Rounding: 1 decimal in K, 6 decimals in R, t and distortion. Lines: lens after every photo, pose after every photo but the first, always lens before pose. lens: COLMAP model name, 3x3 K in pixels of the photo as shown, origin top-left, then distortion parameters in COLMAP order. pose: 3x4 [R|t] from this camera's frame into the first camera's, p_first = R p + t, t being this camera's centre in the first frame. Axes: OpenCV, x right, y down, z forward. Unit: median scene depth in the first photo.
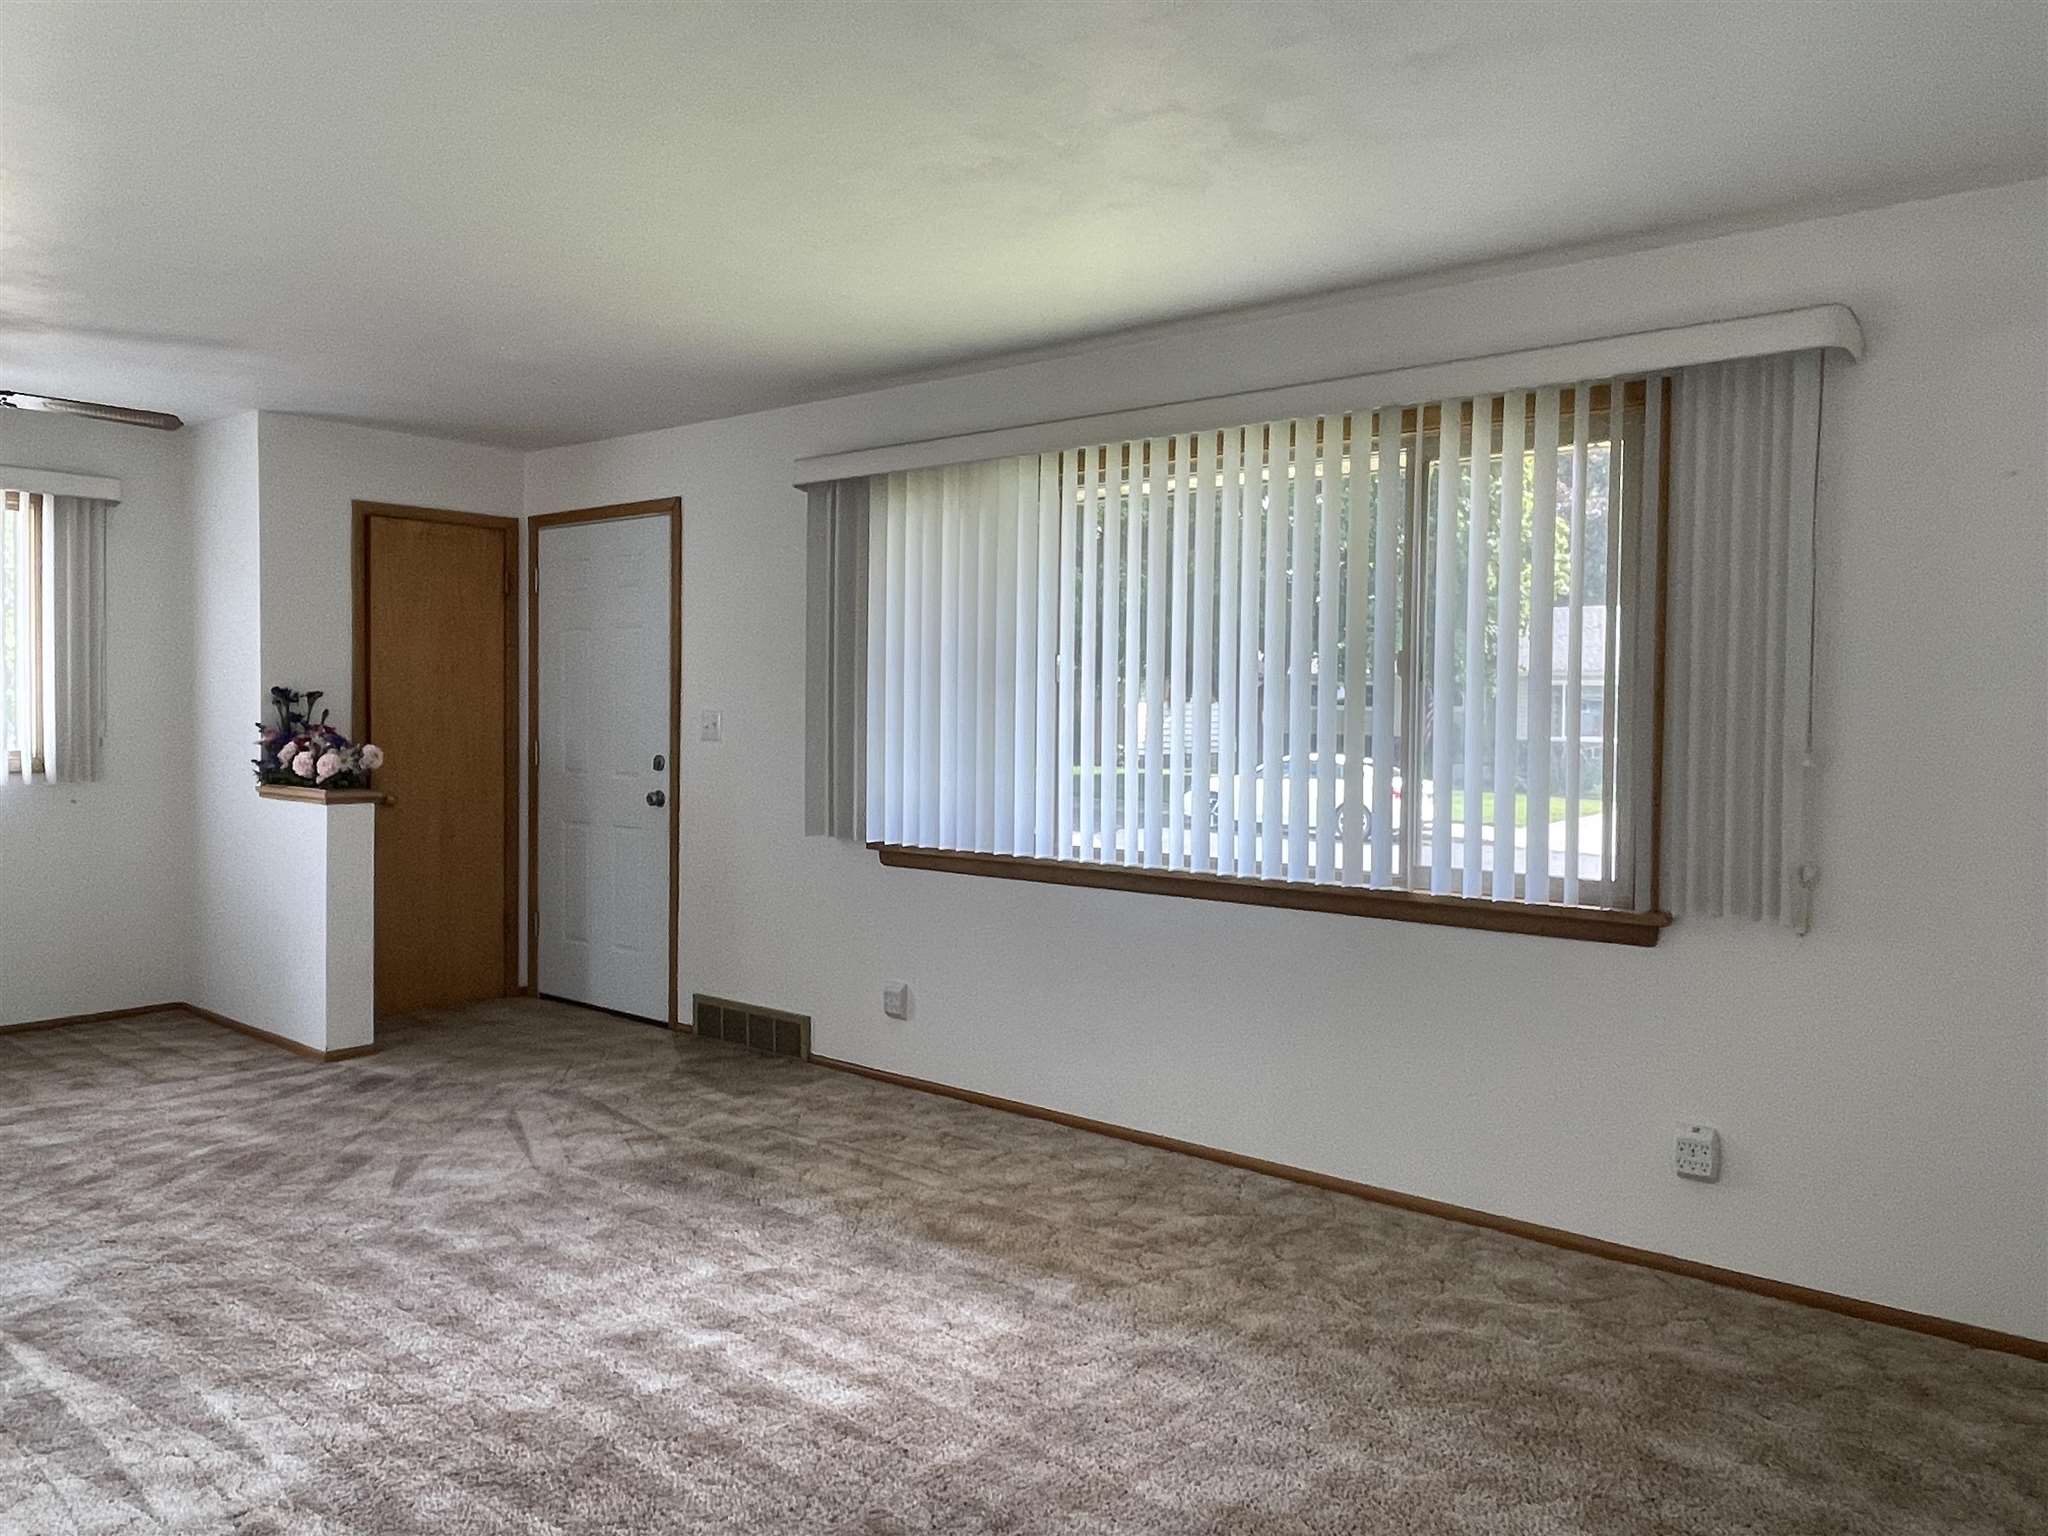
lens RADIAL K [[1469.3, 0, 985.1], [0, 1469.3, 756.9], [0, 0, 1]] dist [0.014582, -0.031381]
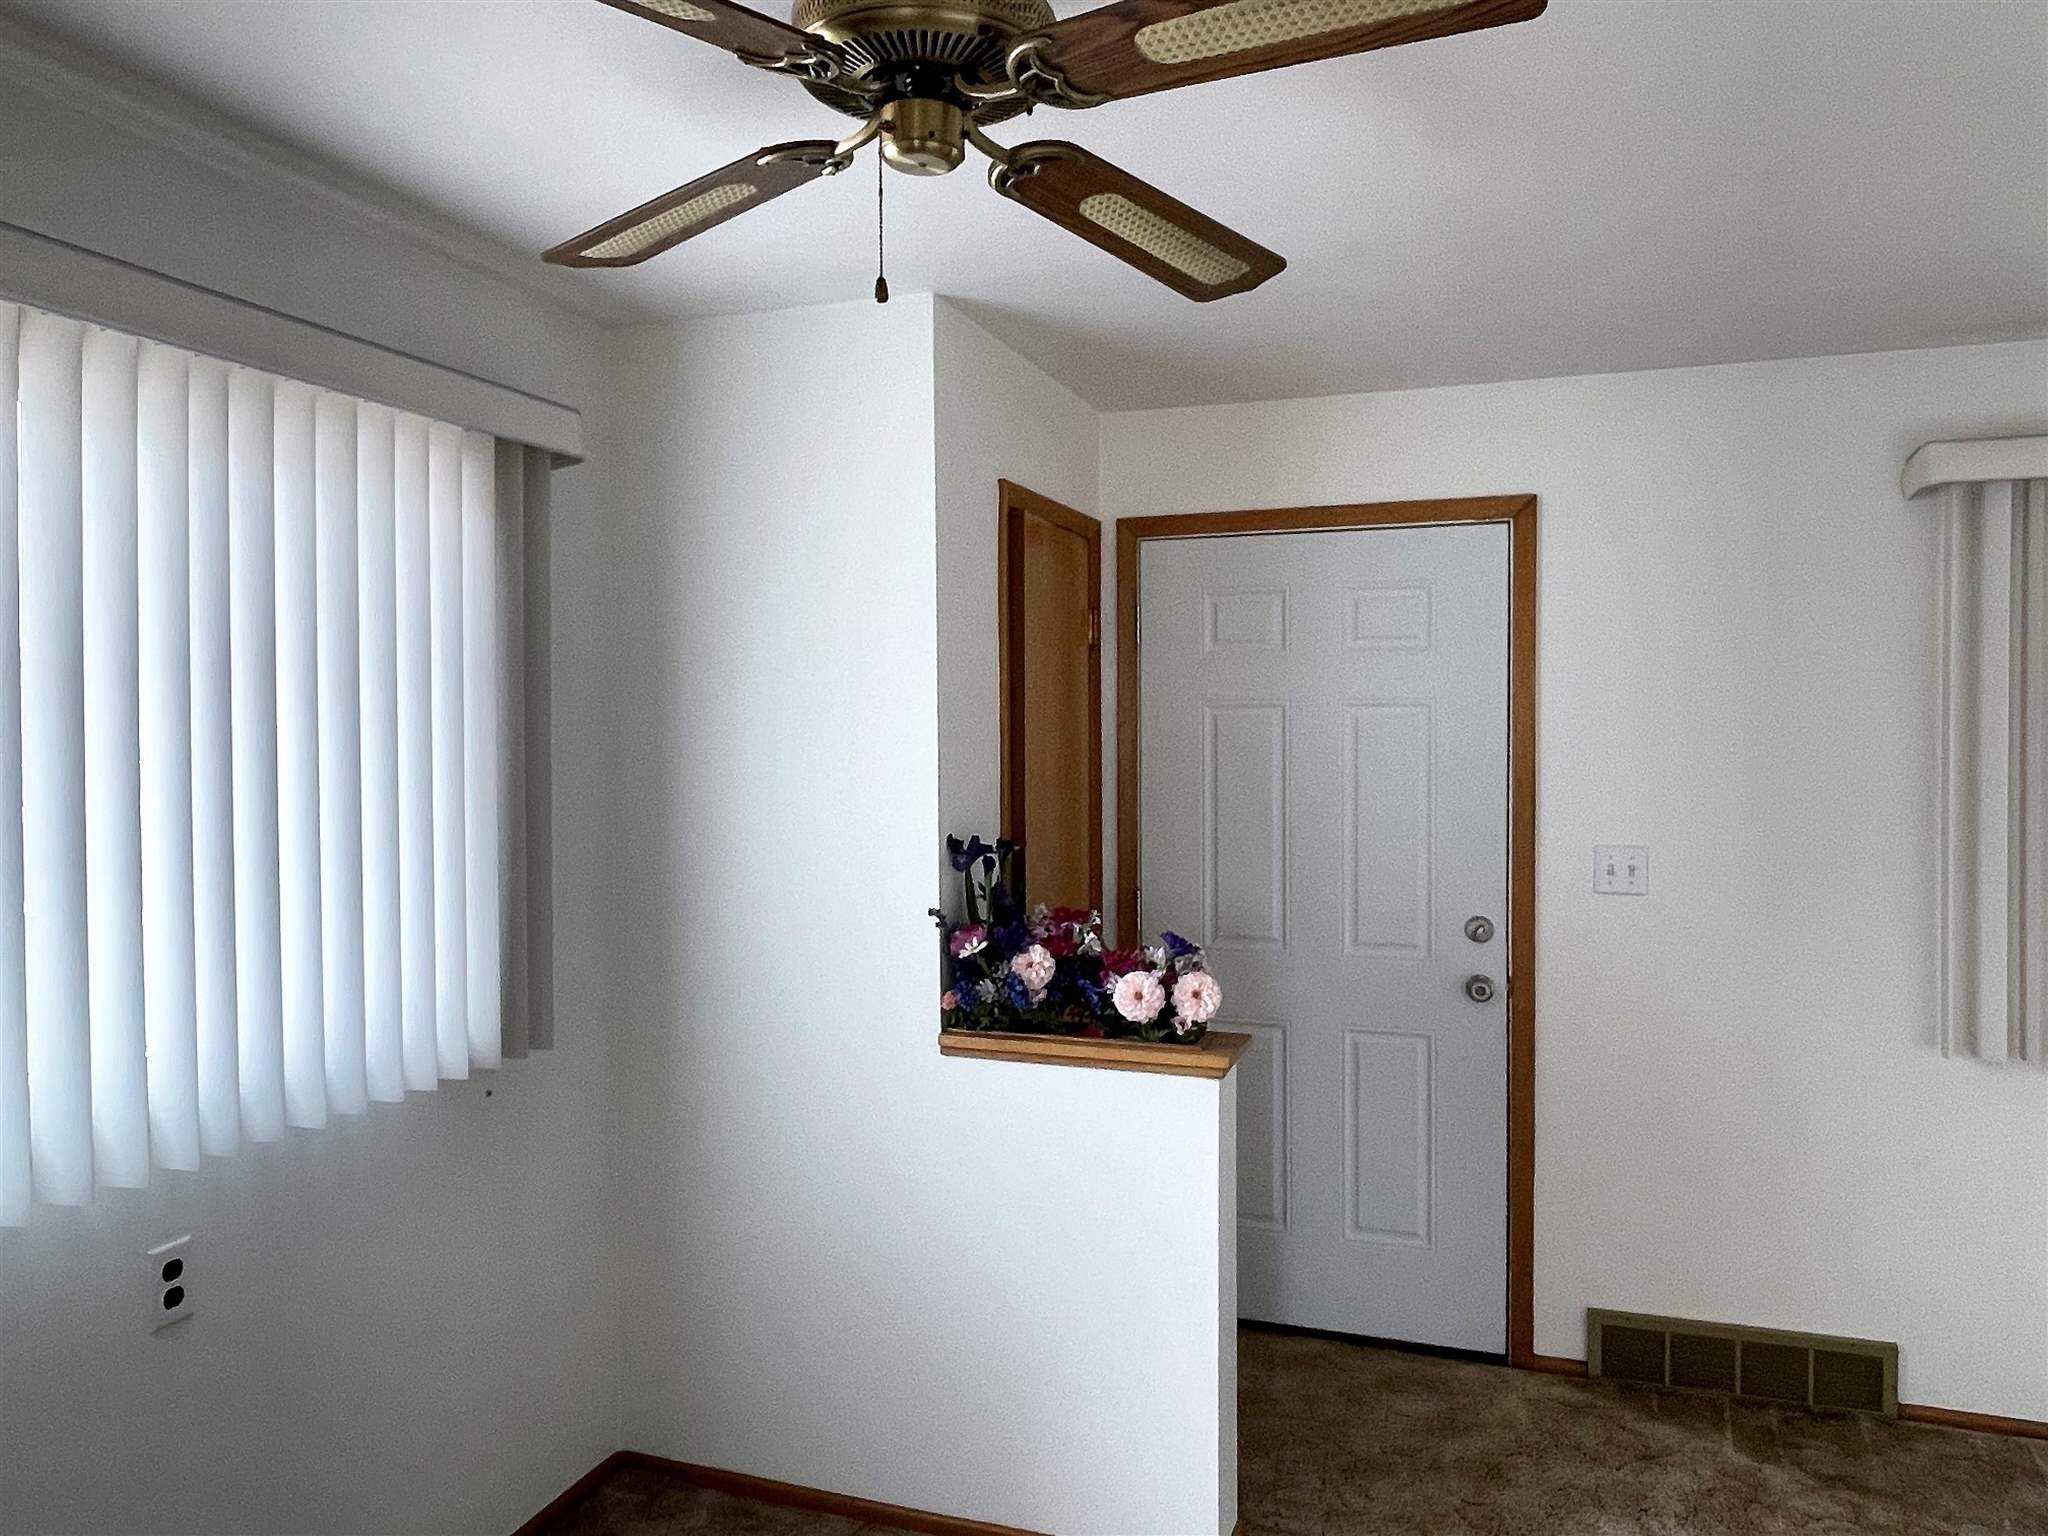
lens RADIAL K [[1469.3, 0, 1008.1], [0, 1469.3, 755.4], [0, 0, 1]] dist [0.014582, -0.031381]
pose [[0.934535, -0.020925, 0.355256, -0.642615], [0.027707, 0.999518, -0.014012, -0.067367], [-0.354792, 0.022938, 0.934664, 0.517147]]
